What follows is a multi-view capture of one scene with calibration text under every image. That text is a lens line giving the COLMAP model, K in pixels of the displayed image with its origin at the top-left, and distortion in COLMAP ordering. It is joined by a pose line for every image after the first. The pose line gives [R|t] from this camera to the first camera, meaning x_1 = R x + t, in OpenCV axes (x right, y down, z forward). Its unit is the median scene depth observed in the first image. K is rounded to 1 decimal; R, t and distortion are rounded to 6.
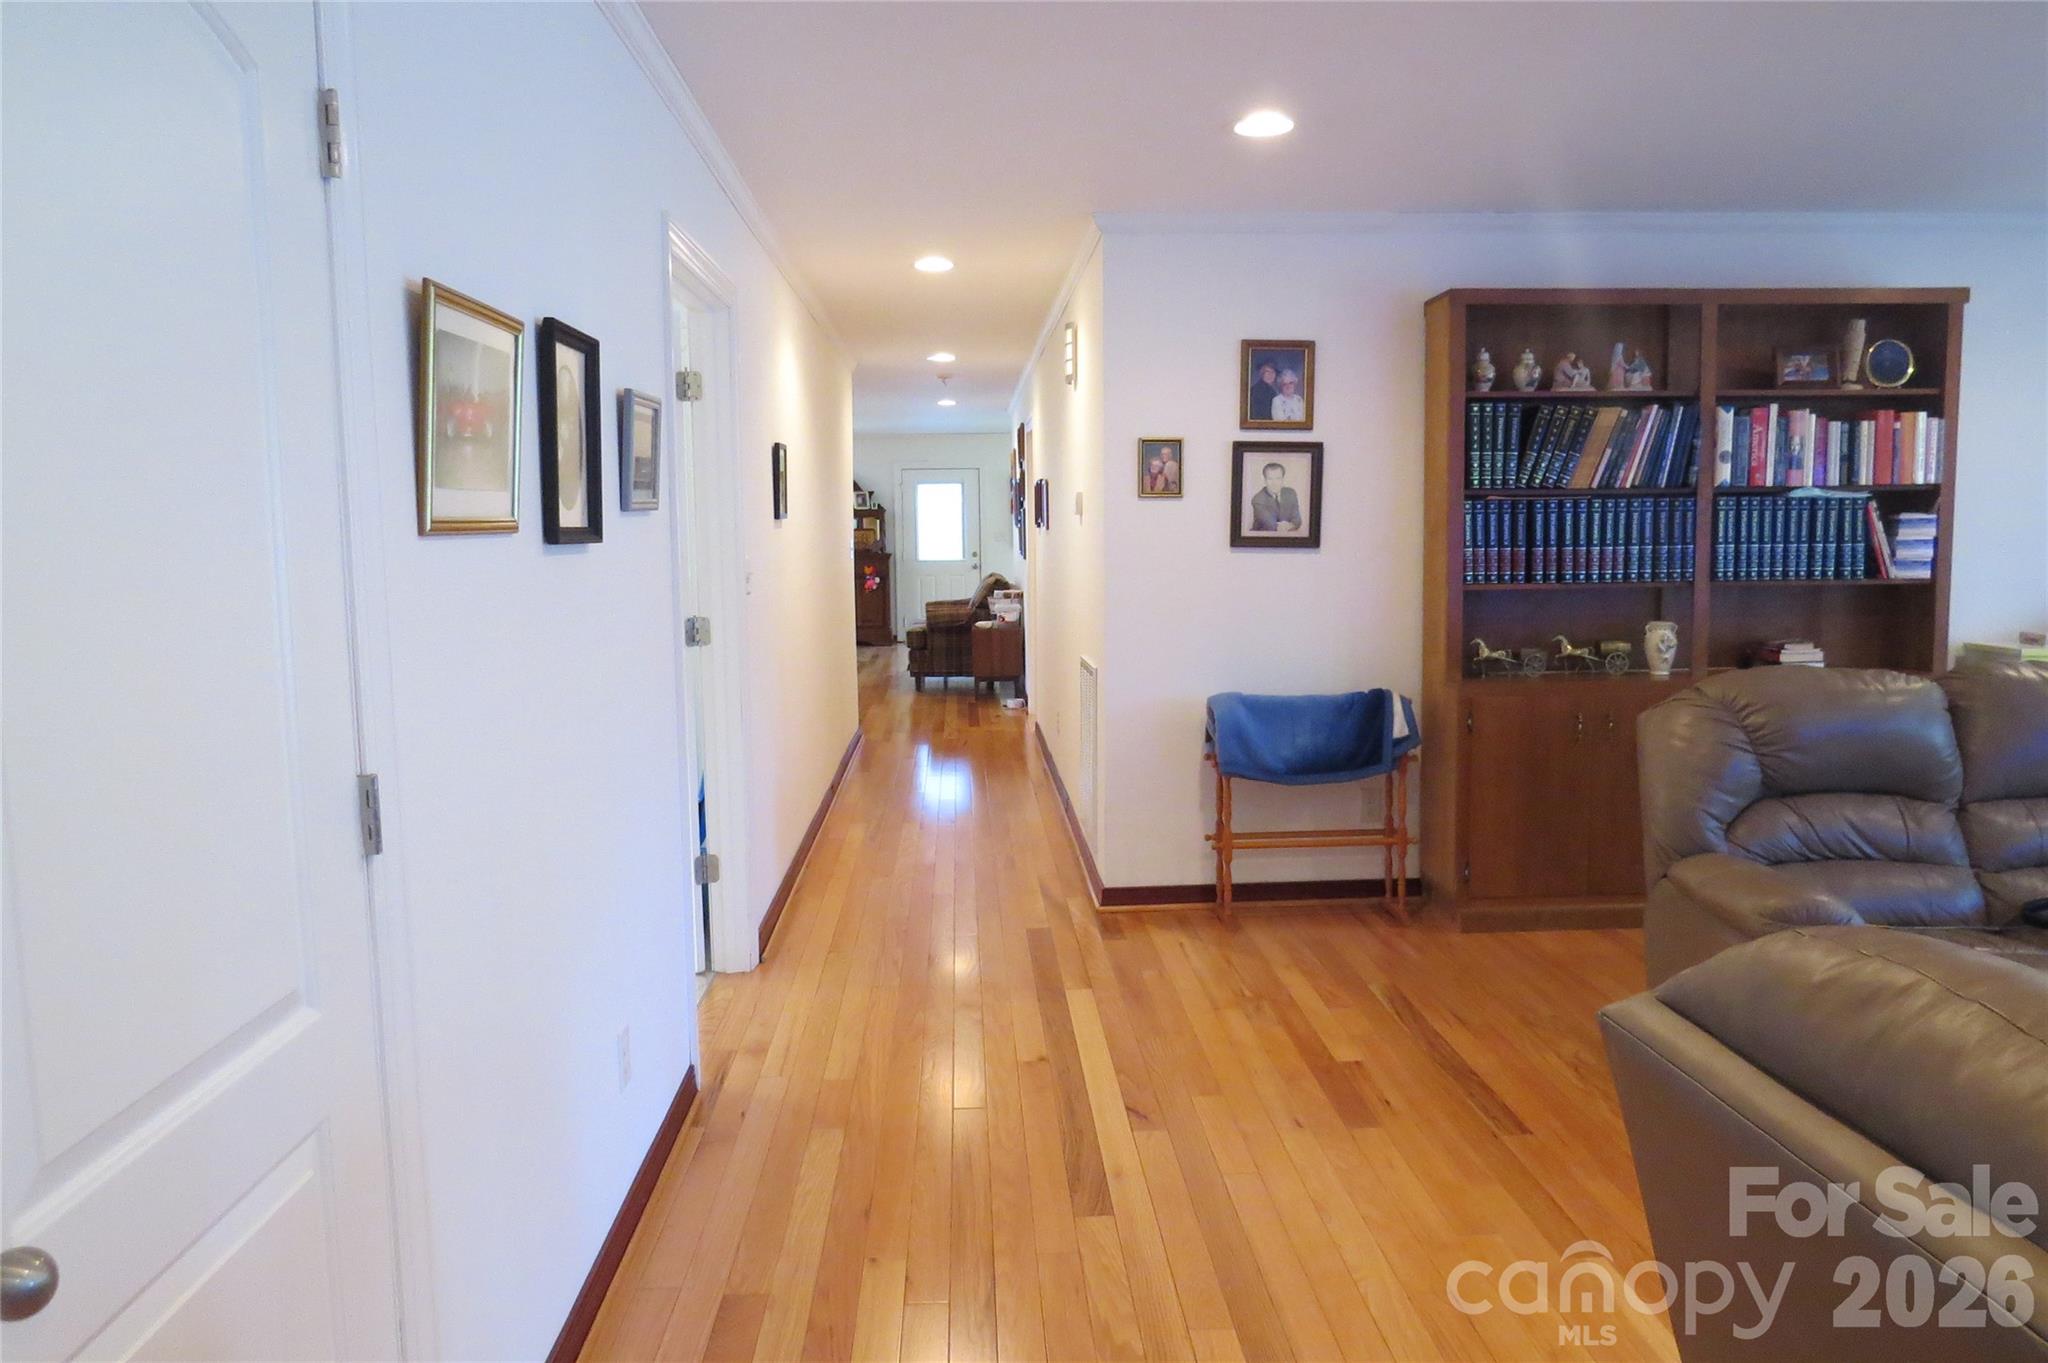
lens RADIAL K [[1460.4, 0, 1024.0], [0, 1460.4, 681.5], [0, 0, 1]] dist [-0.027399, 0.010524]
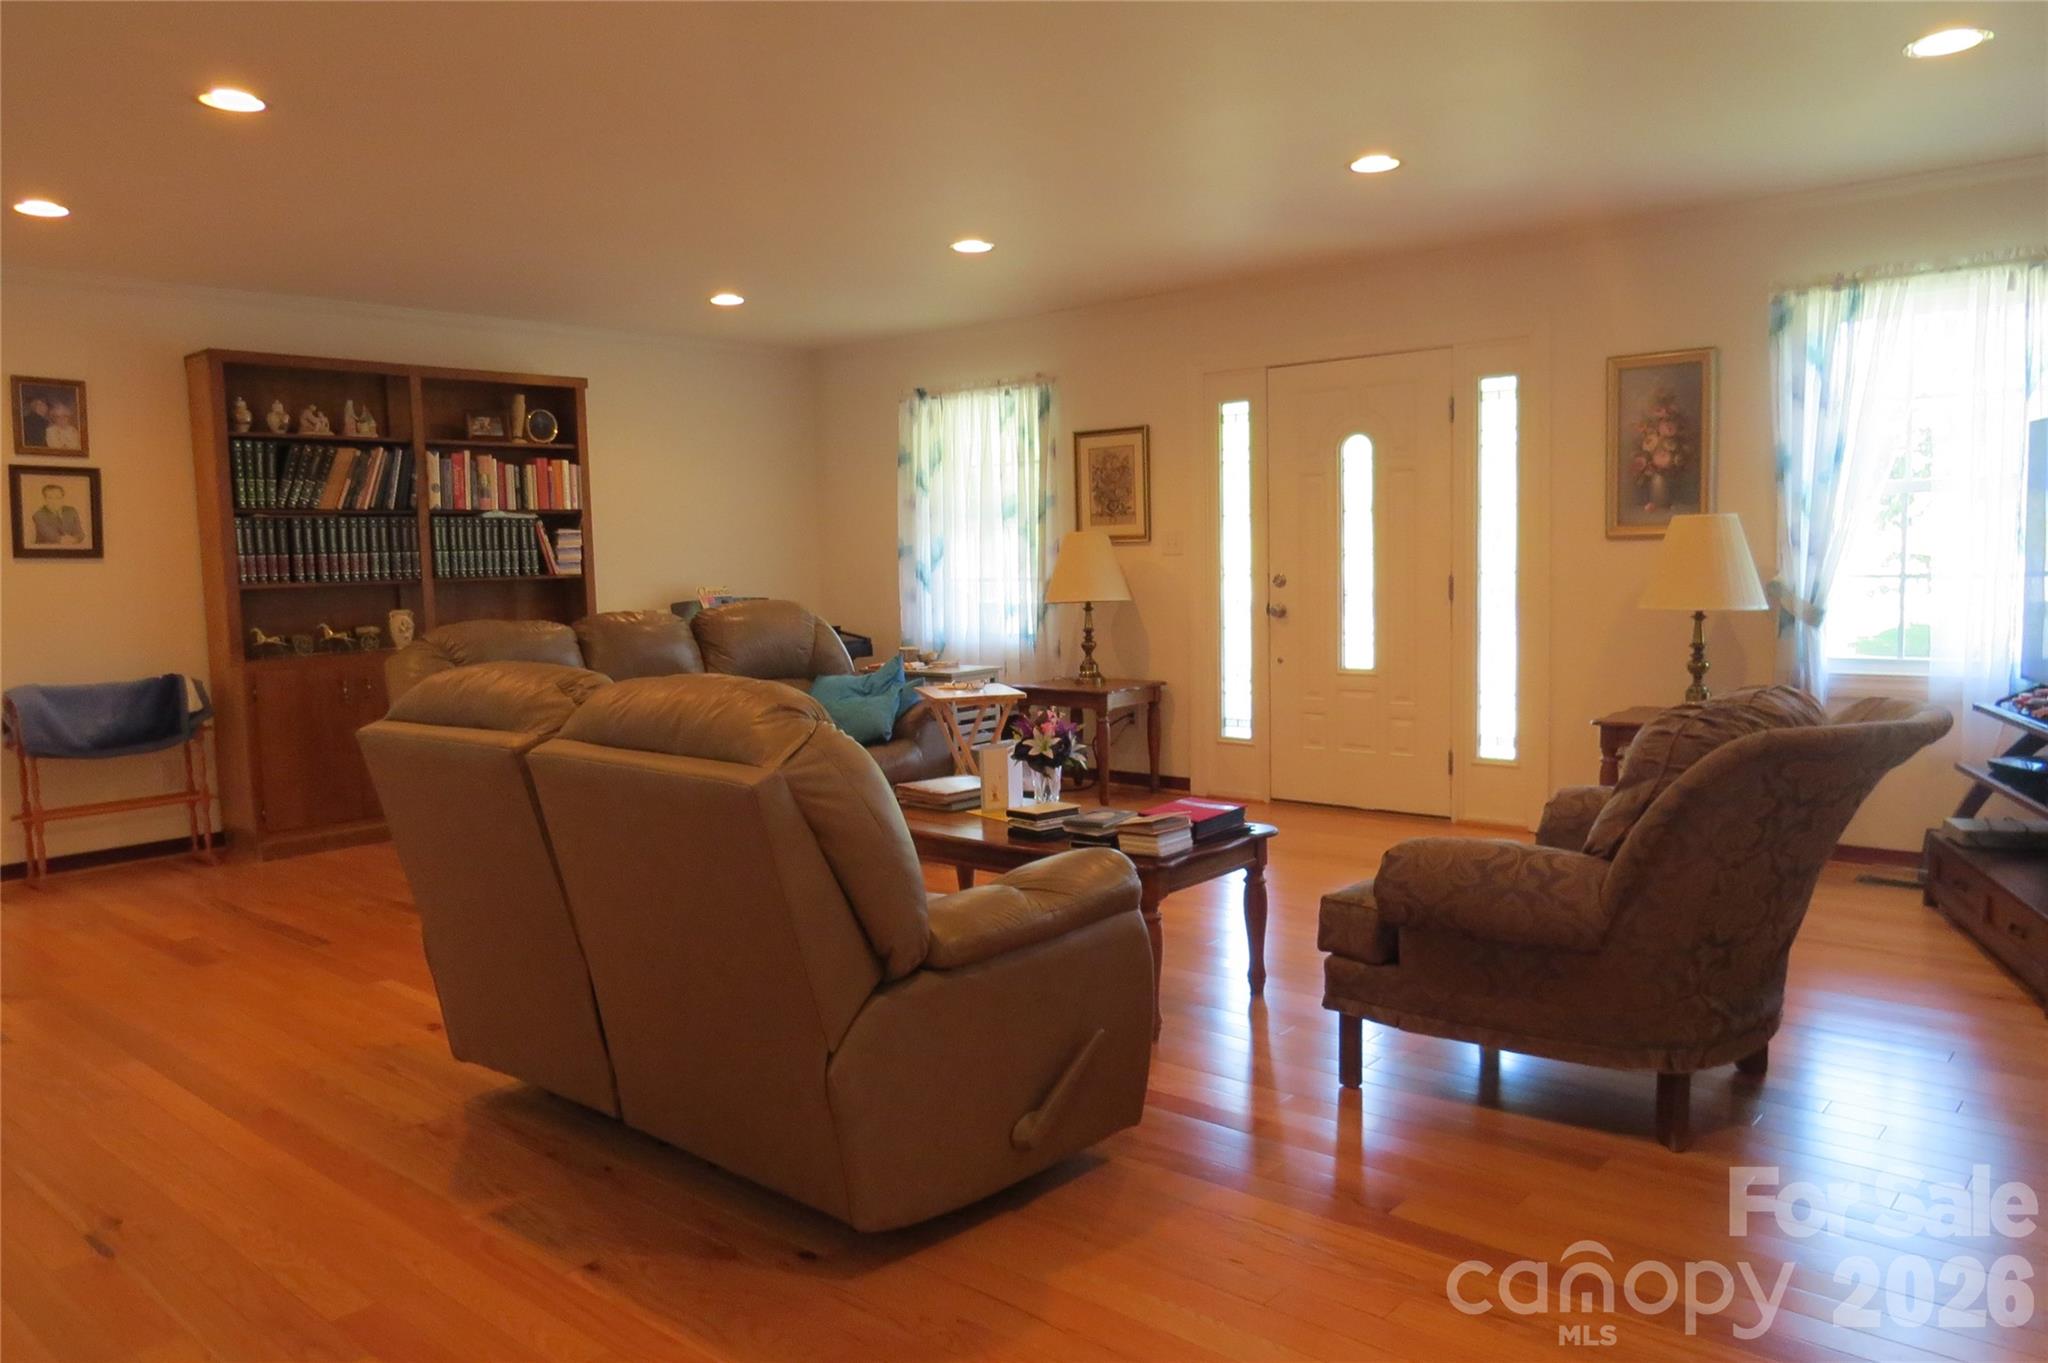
lens RADIAL K [[1460.4, 0, 1024.0], [0, 1460.4, 681.5], [0, 0, 1]] dist [-0.027399, 0.010524]
pose [[0.693586, -0.066509, 0.717298, -0.129277], [0.092255, 0.995731, 0.003120, 0.074556], [-0.714443, 0.064010, 0.696760, -0.343529]]
